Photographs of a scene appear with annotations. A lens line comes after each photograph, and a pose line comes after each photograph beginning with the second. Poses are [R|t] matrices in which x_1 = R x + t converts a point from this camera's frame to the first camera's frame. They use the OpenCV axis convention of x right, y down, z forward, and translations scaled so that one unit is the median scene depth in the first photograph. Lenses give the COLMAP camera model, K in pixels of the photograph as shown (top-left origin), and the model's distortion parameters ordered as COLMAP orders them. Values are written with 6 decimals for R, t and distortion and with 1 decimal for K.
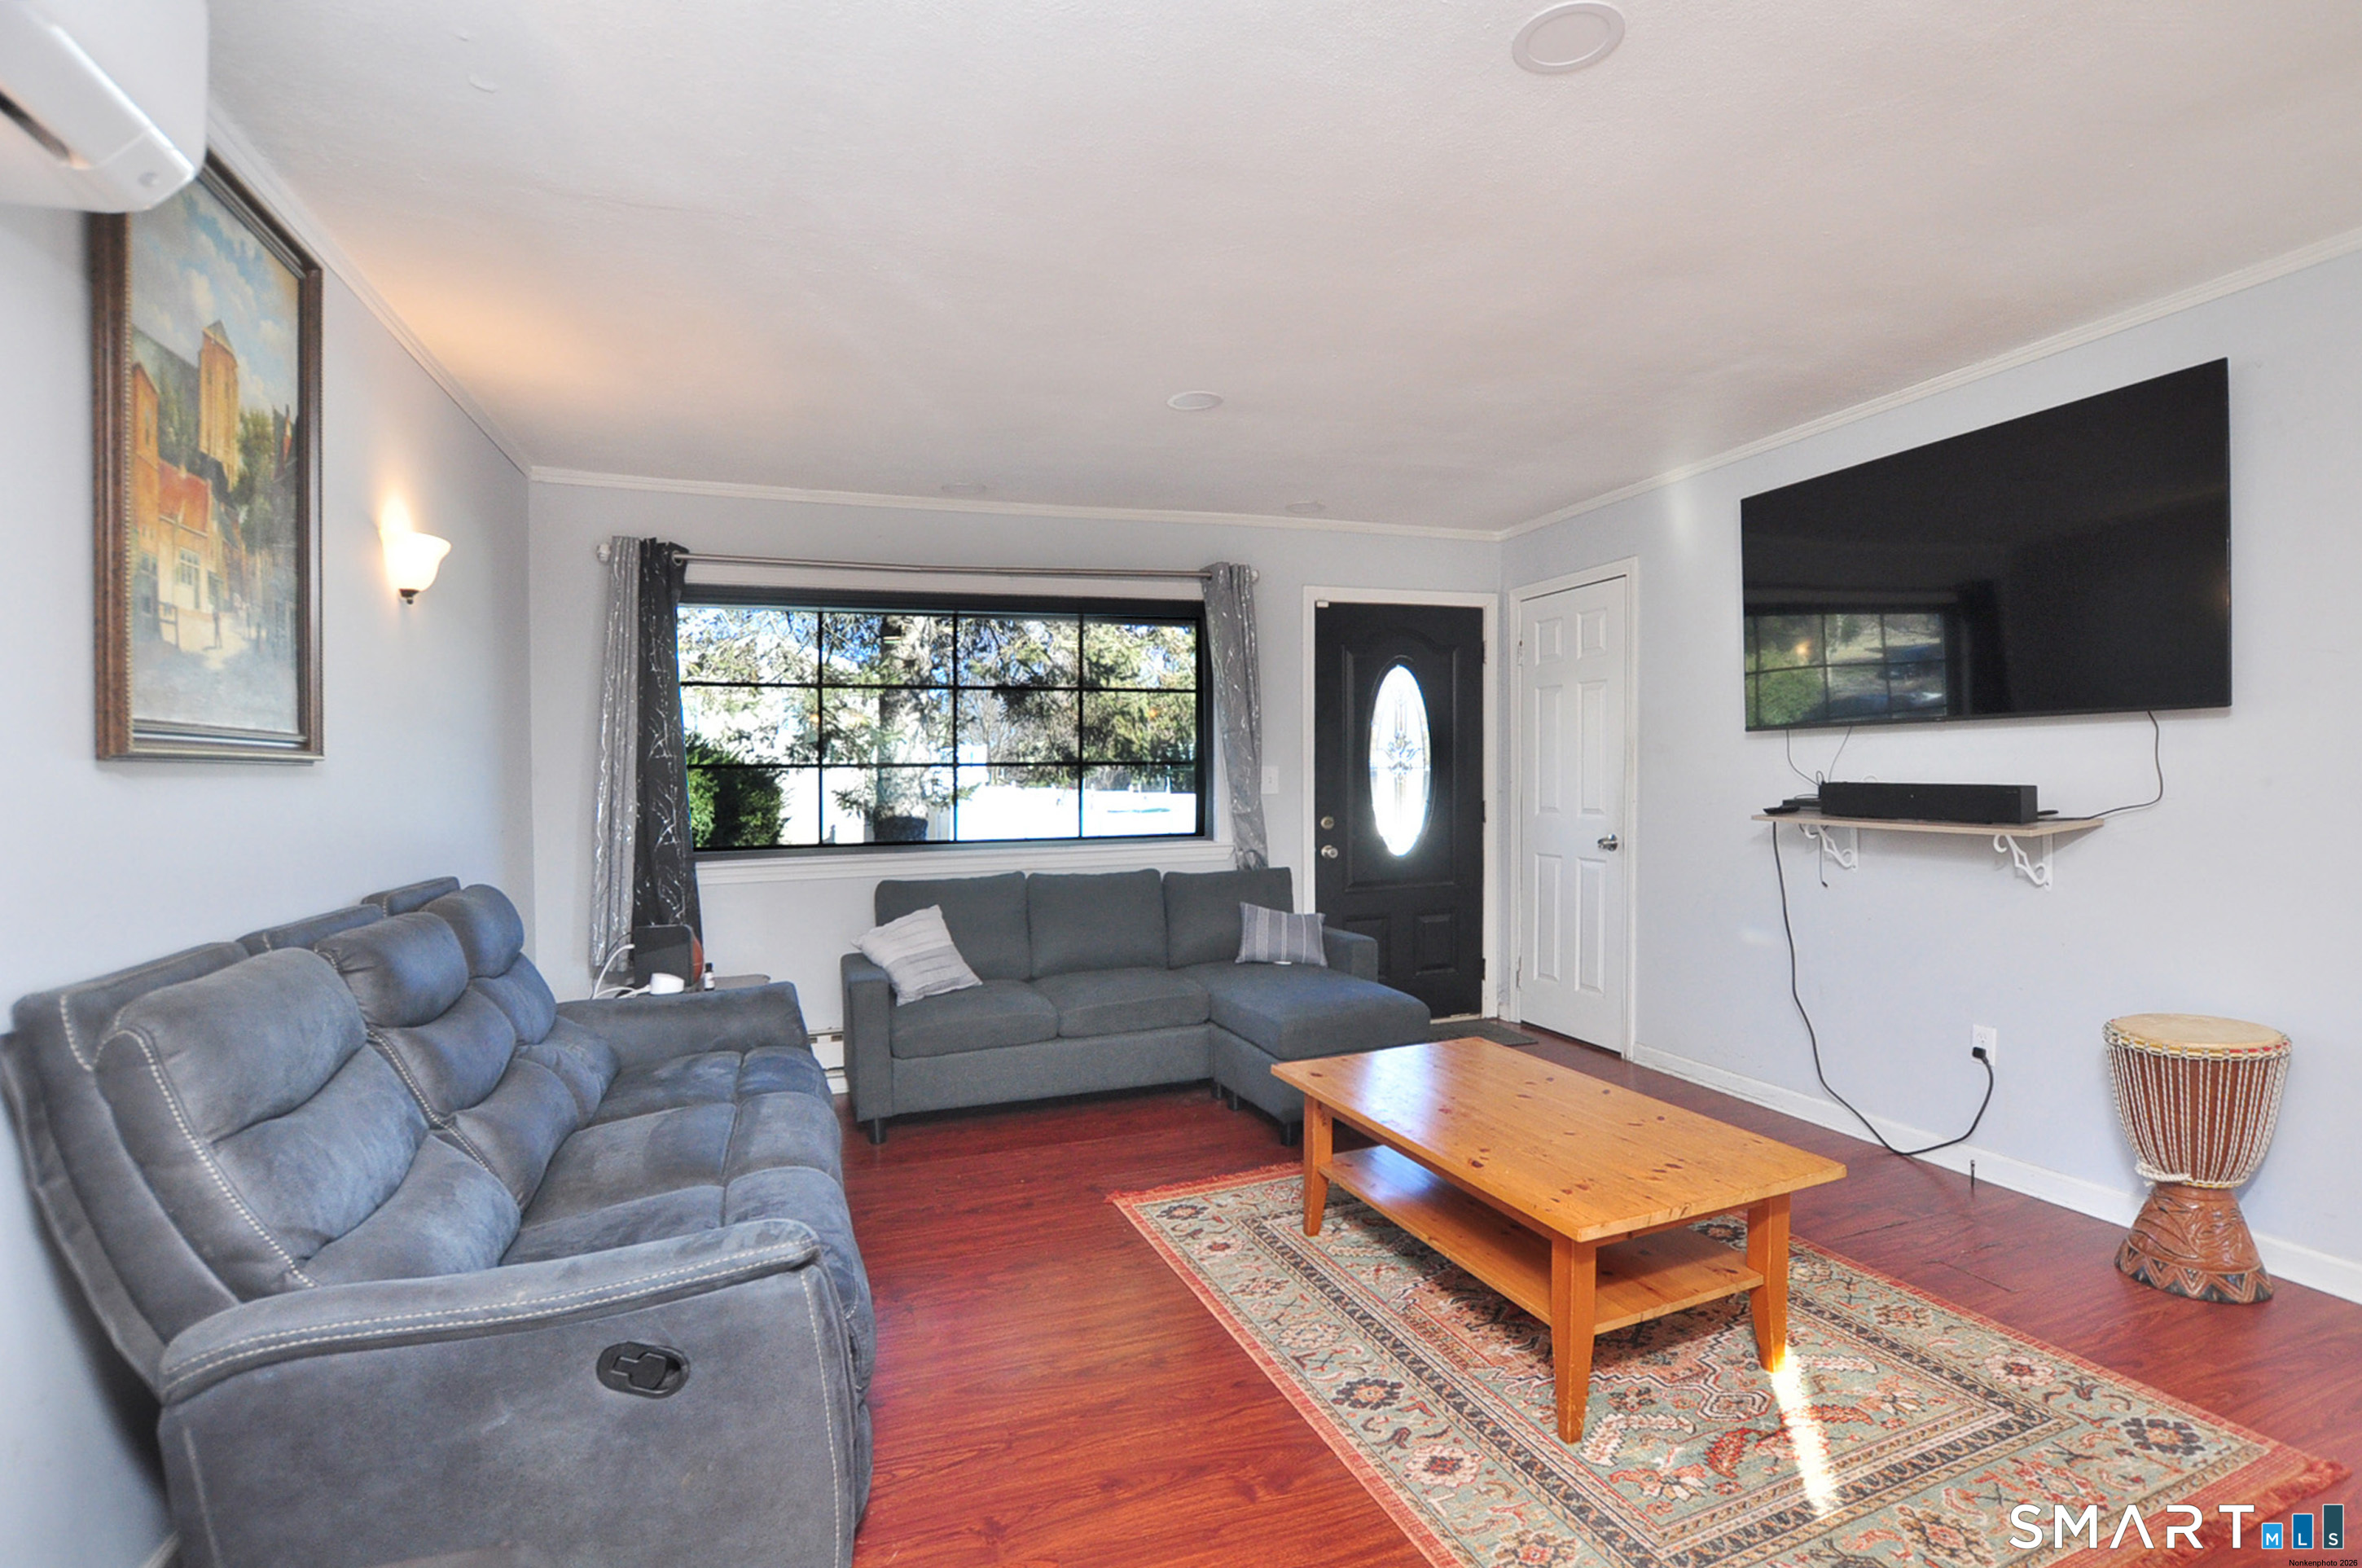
lens RADIAL K [[1117.9, 0, 1178.8], [0, 1117.9, 797.4], [0, 0, 1]] dist [-0.029735, 0.001234]
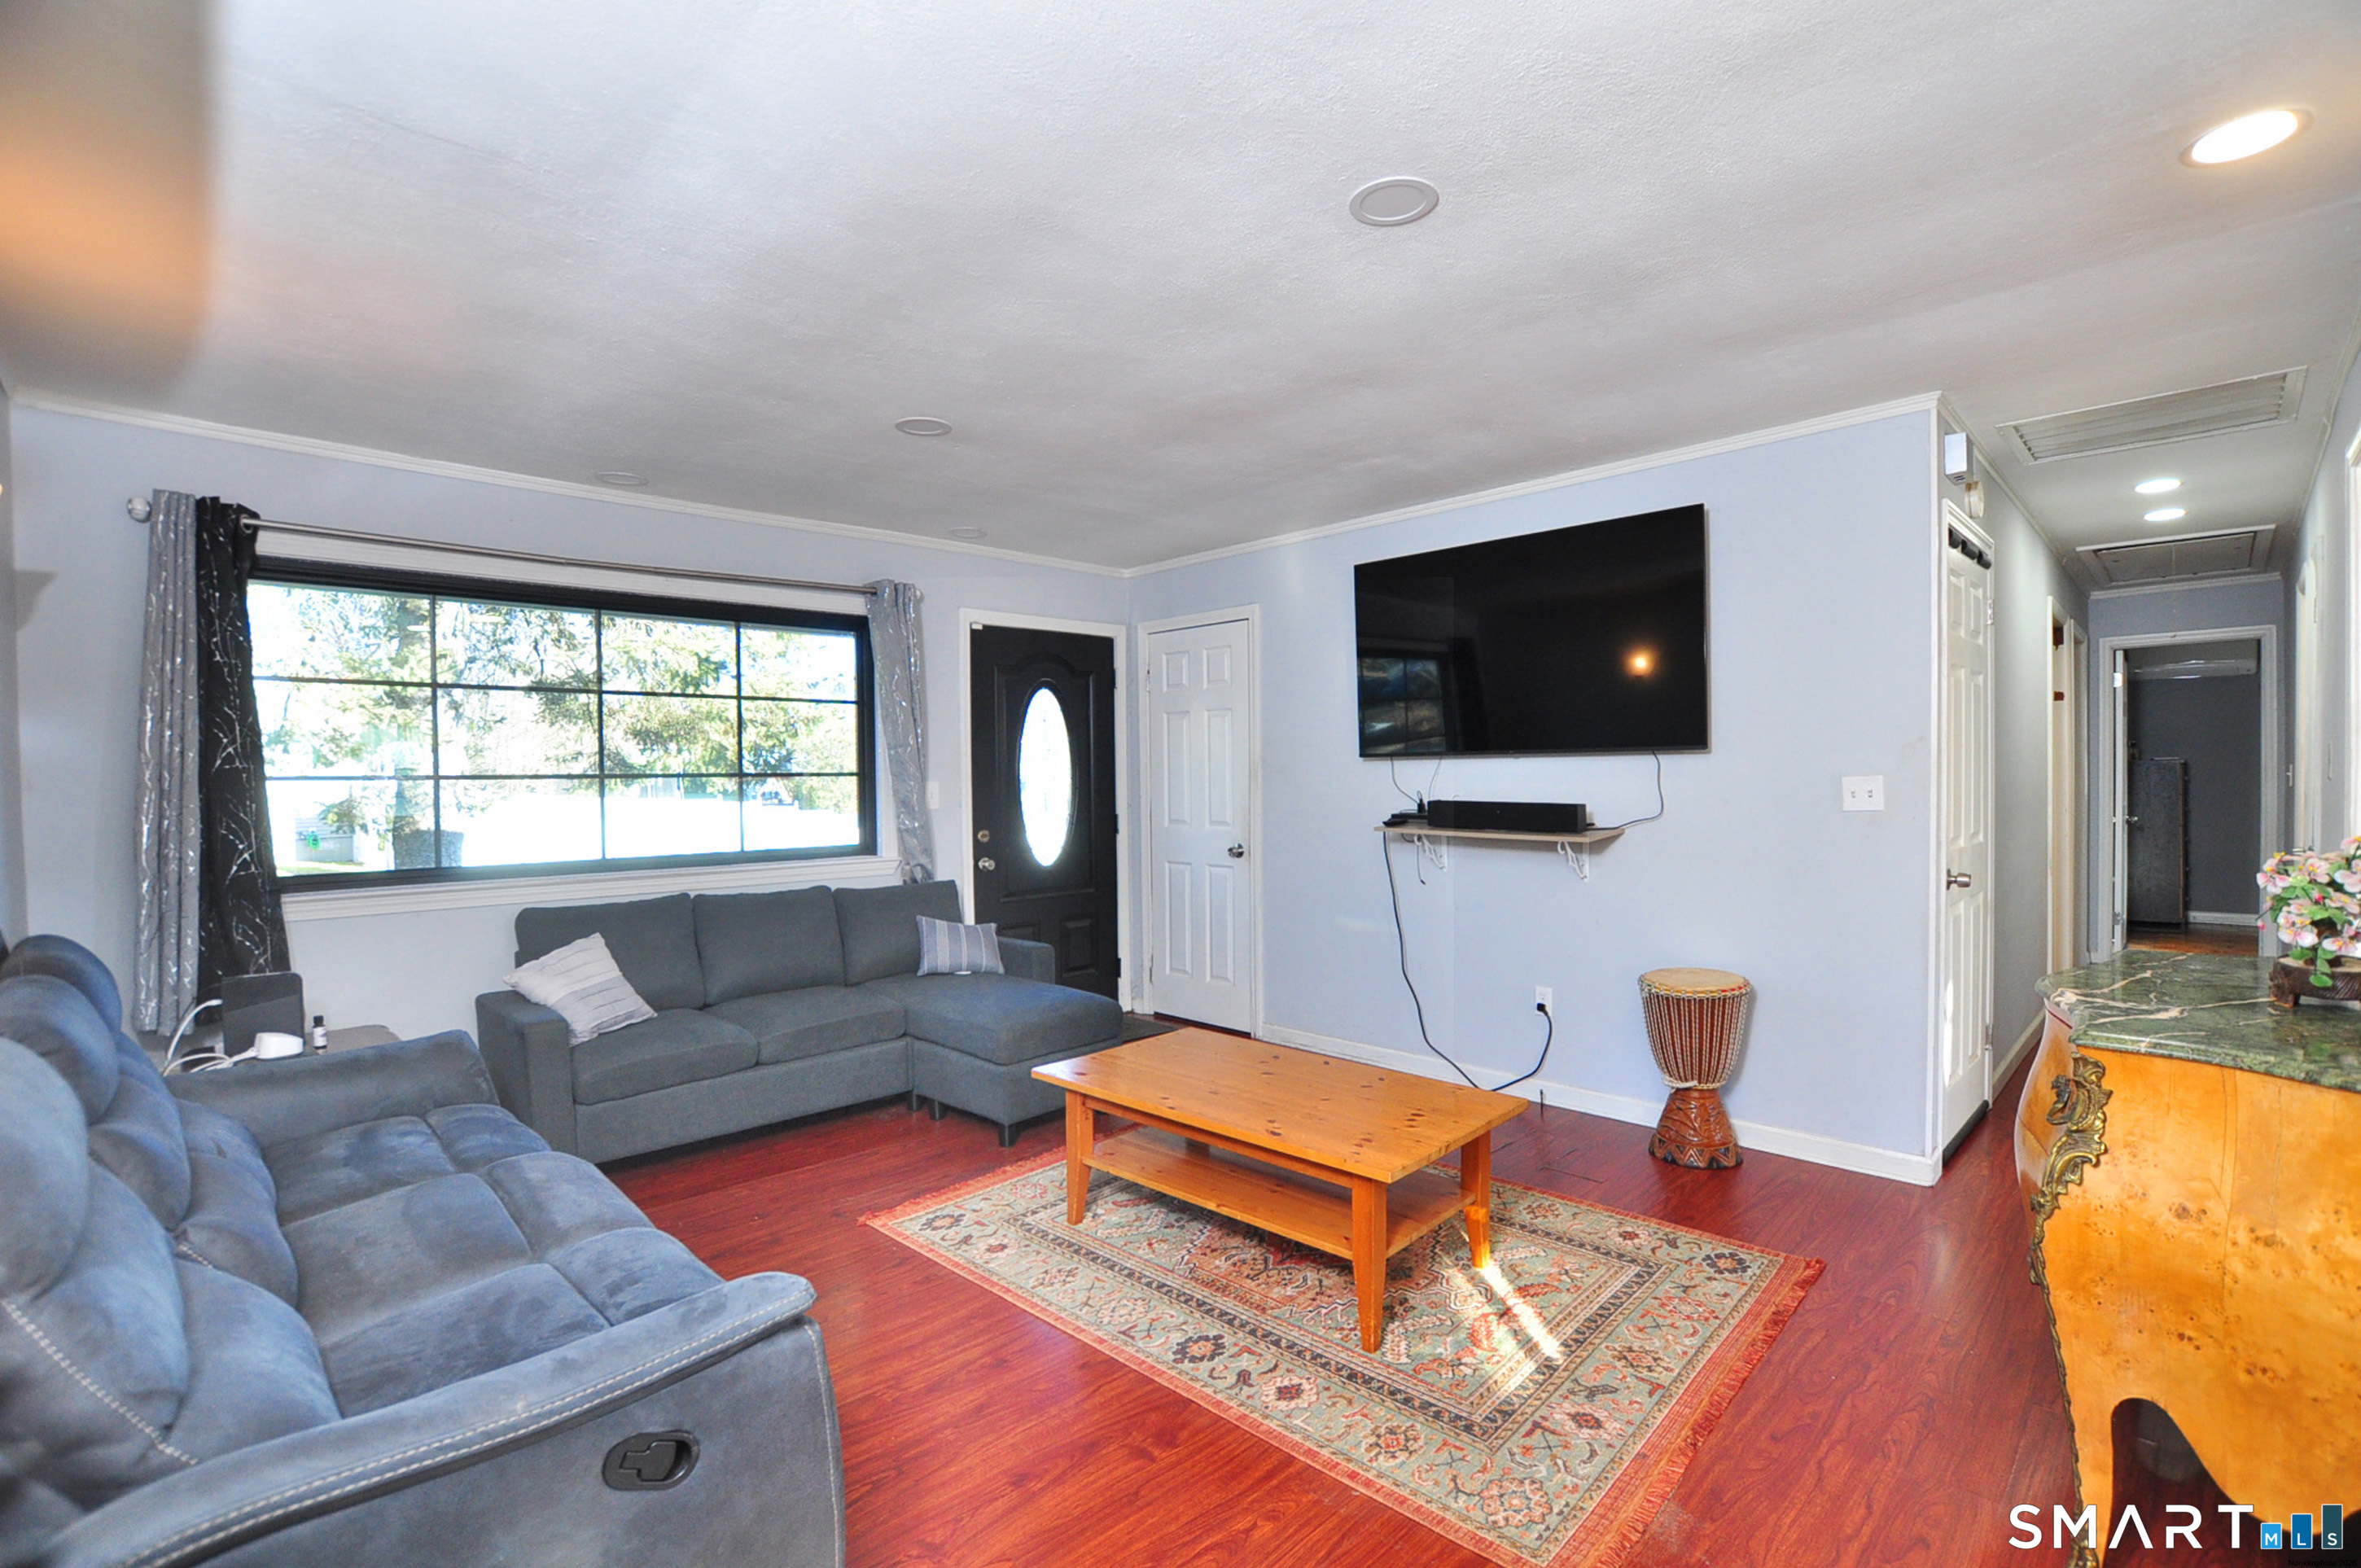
lens RADIAL K [[1079.6, 0, 1192.1], [0, 1079.6, 799.5], [0, 0, 1]] dist [-0.029413, 0.000718]
pose [[0.908633, 0.001106, 0.417595, -0.199545], [0.001546, 0.999981, -0.006012, -0.009268], [-0.417594, 0.006108, 0.908613, 0.007124]]
